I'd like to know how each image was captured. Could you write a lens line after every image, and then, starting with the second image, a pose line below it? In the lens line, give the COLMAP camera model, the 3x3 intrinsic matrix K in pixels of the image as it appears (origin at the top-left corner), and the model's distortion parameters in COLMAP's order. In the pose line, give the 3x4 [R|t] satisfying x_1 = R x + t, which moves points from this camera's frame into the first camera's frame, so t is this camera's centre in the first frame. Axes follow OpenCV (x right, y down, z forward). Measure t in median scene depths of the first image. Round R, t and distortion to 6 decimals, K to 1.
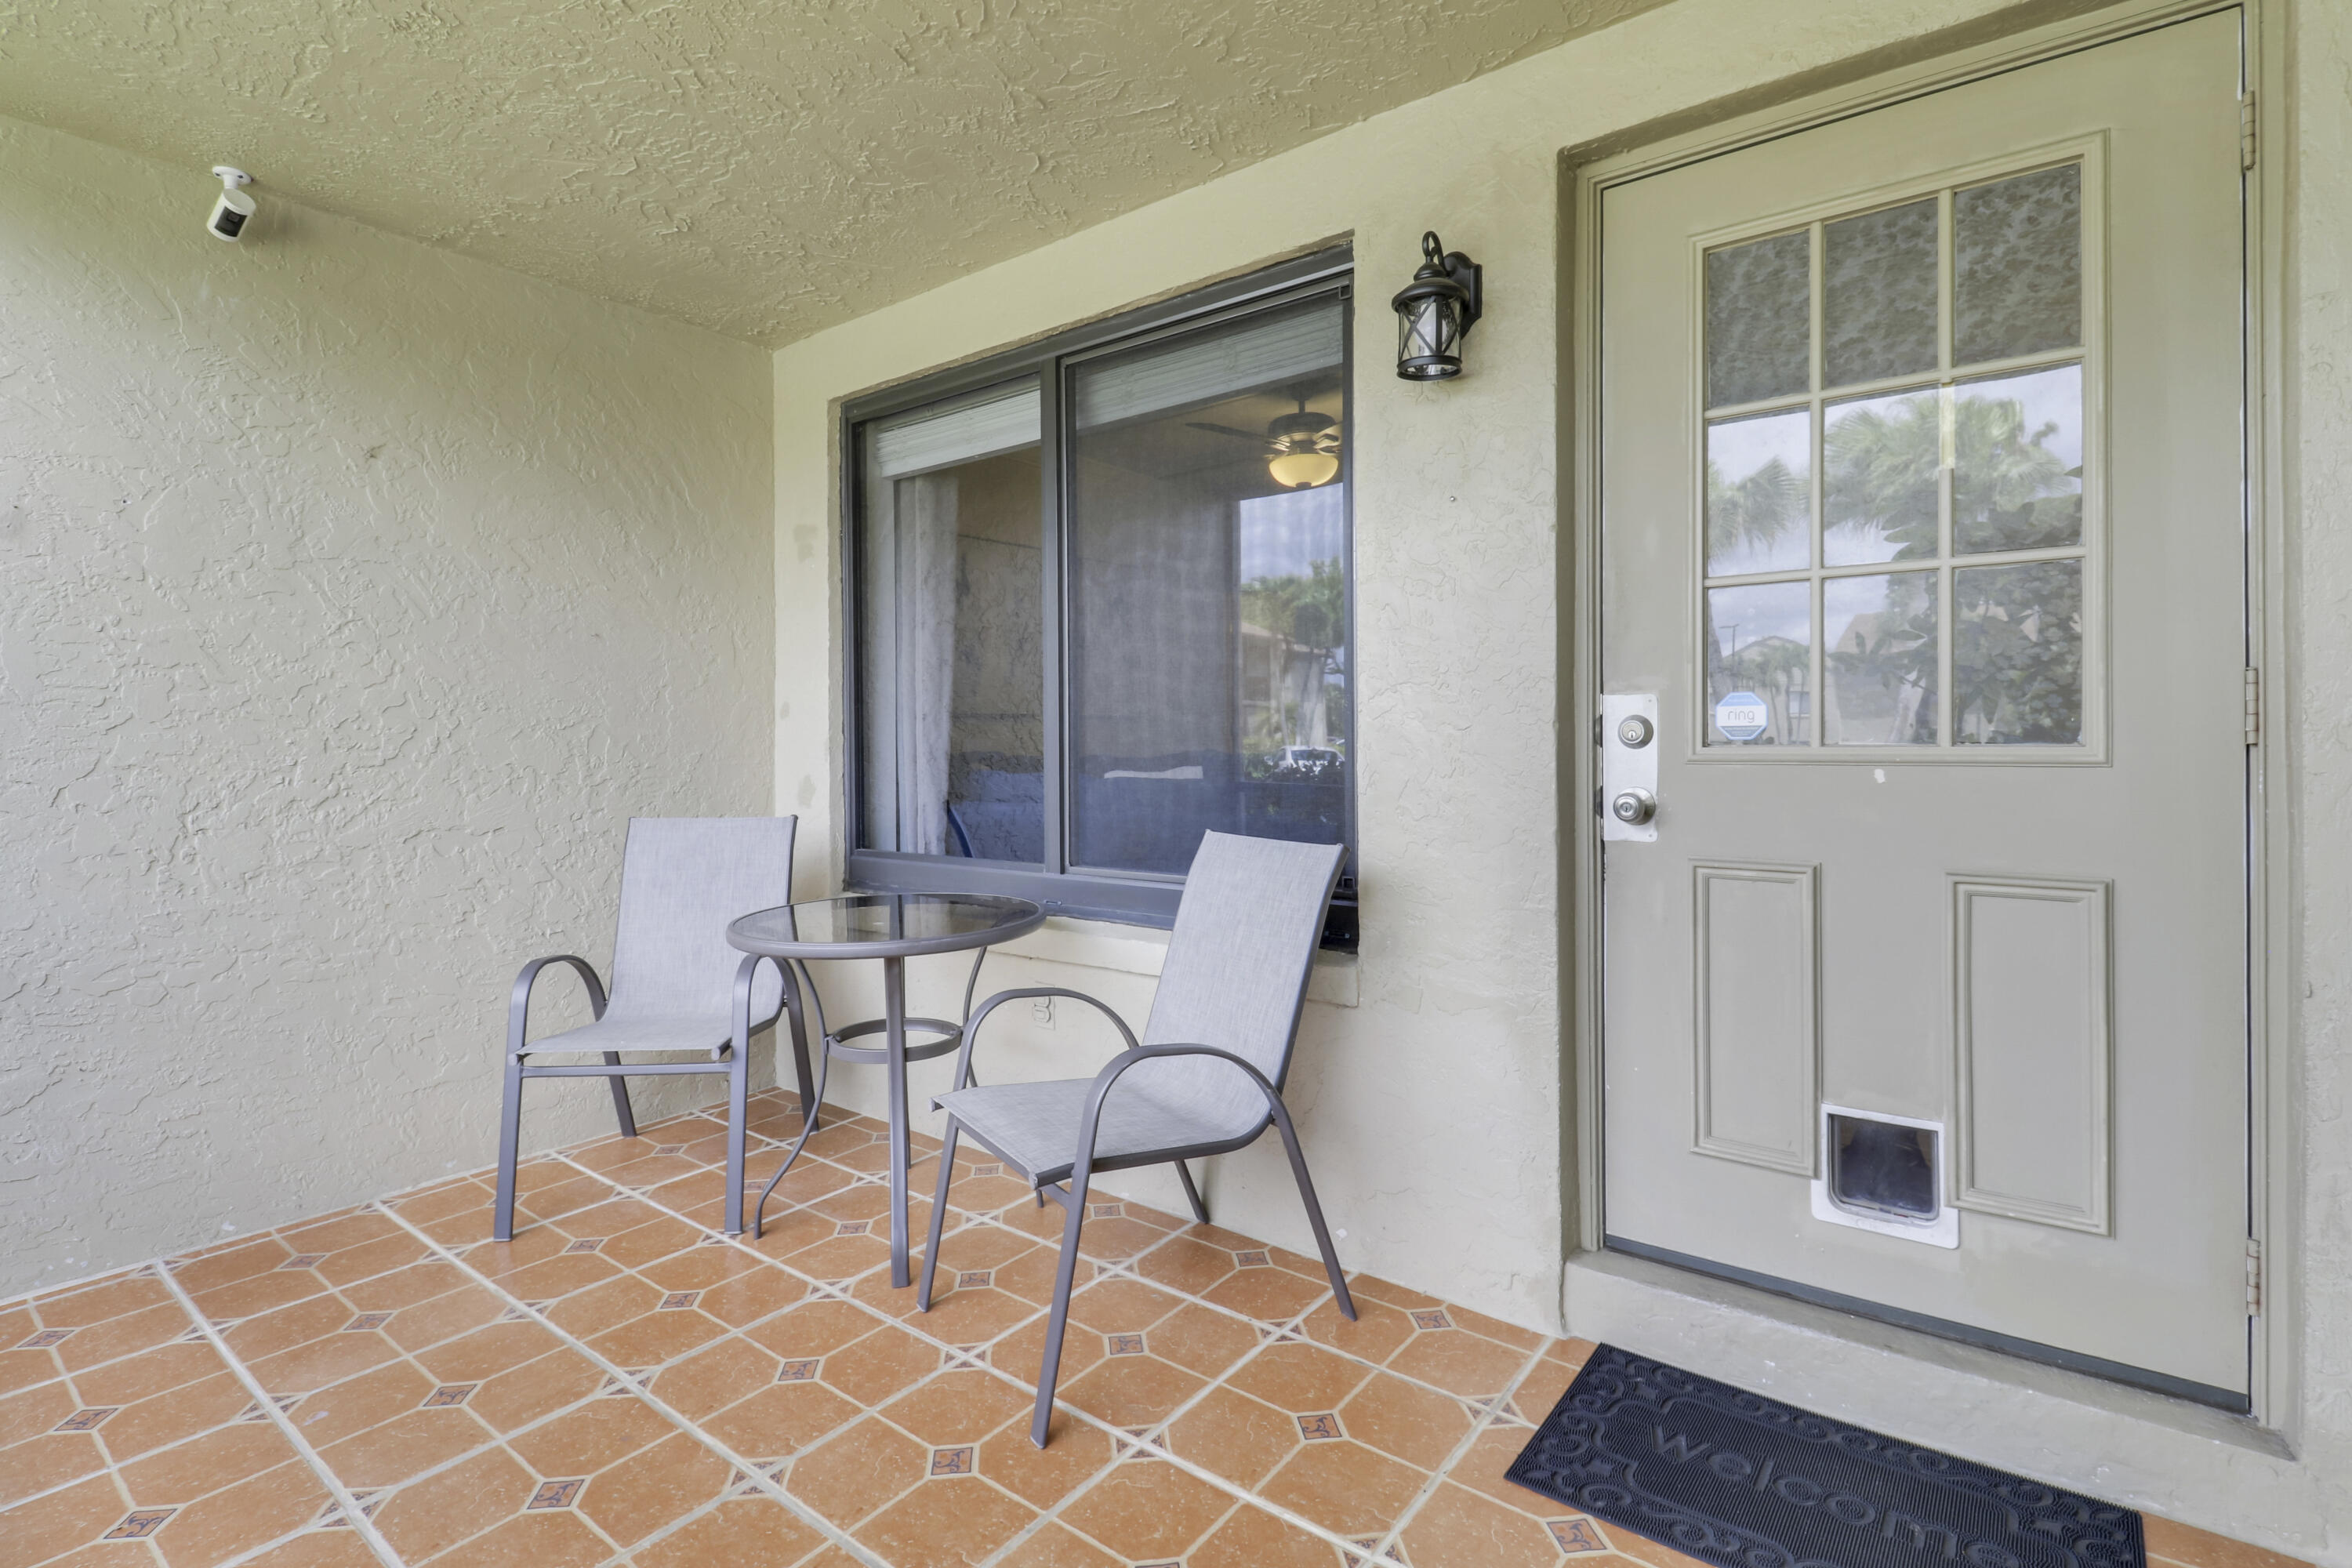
lens RADIAL K [[1109.4, 0, 1176.7], [0, 1109.4, 773.3], [0, 0, 1]] dist [0.010055, -0.015117]
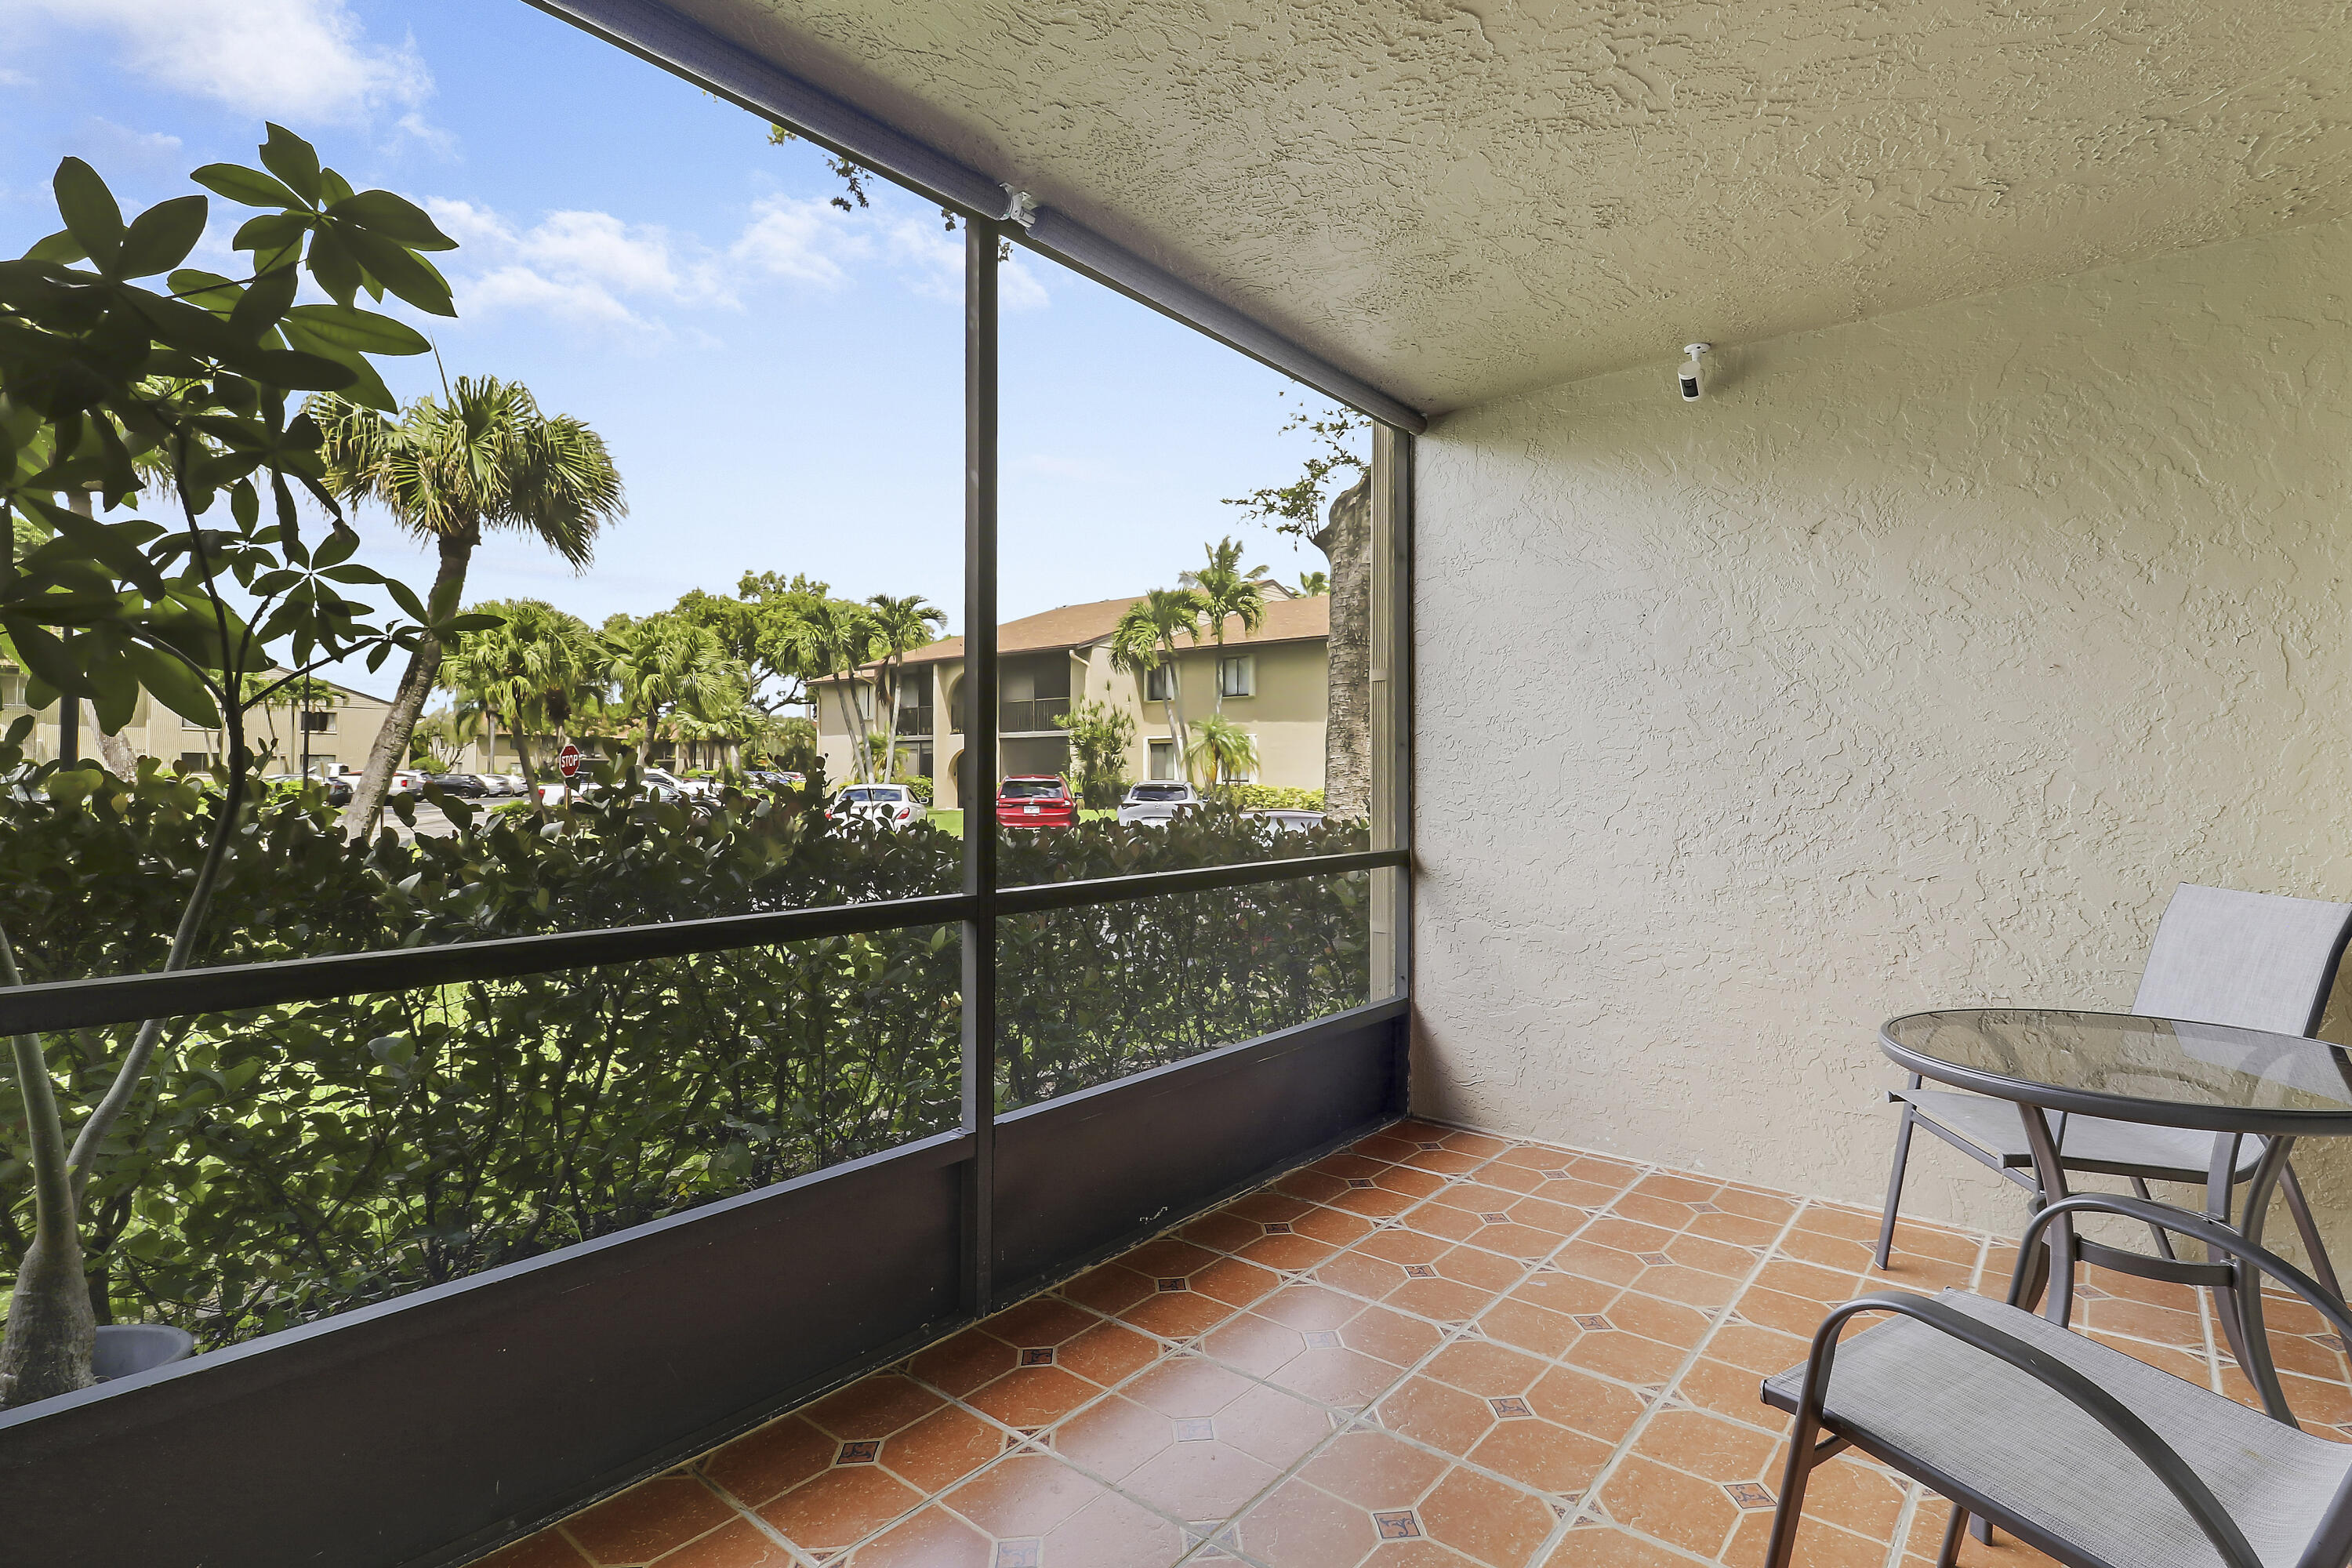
lens RADIAL K [[1117.4, 0, 1209.0], [0, 1117.4, 781.8], [0, 0, 1]] dist [0.006613, -0.017514]
pose [[-0.026190, 0.009090, -0.999616, 0.451684], [-0.027188, 0.999582, 0.009802, -0.030308], [0.999287, 0.027435, -0.025932, 0.451444]]
